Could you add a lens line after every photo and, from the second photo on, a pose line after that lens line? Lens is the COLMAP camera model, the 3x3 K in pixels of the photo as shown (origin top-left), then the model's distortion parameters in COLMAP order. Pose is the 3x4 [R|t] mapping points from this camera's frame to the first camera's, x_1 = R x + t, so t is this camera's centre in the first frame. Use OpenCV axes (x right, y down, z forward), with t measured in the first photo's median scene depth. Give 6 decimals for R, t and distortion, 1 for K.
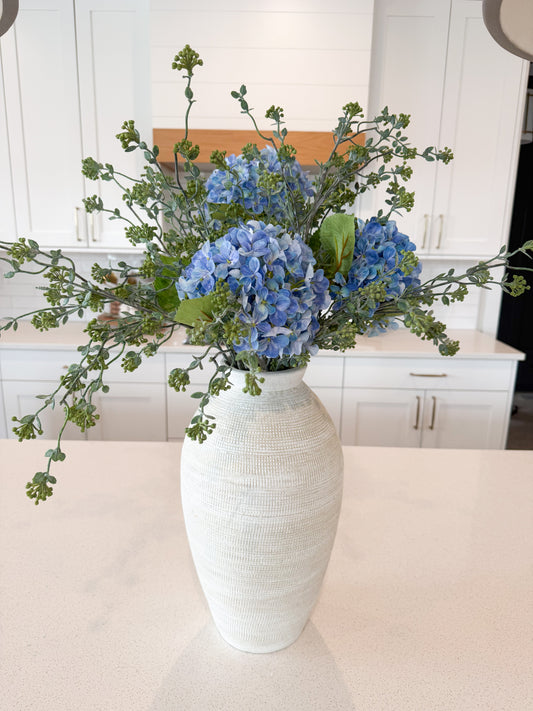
lens RADIAL K [[502.2, 0, 267.4], [0, 502.2, 356.7], [0, 0, 1]] dist [0.056402, -0.110577]
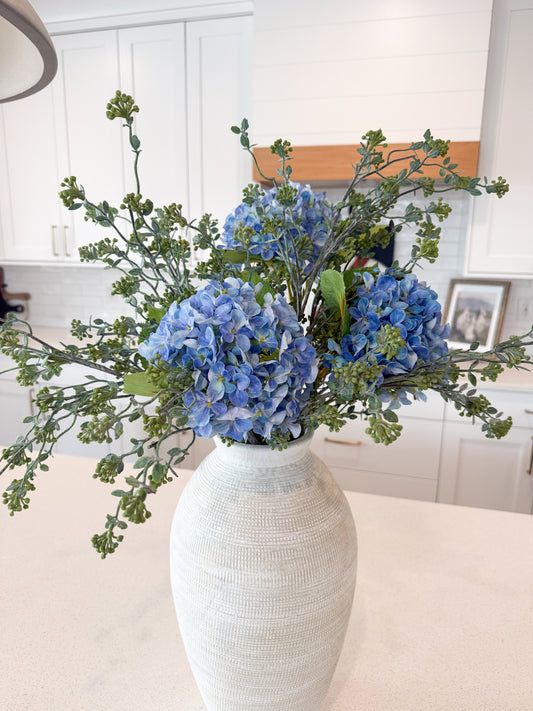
lens RADIAL K [[507.2, 0, 265.3], [0, 507.2, 355.2], [0, 0, 1]] dist [0.028633, -0.098646]
pose [[0.970537, 0.044419, -0.236823, 0.230366], [-0.049634, 0.998638, -0.016101, -0.120454], [0.235785, 0.027381, 0.971420, 0.168348]]
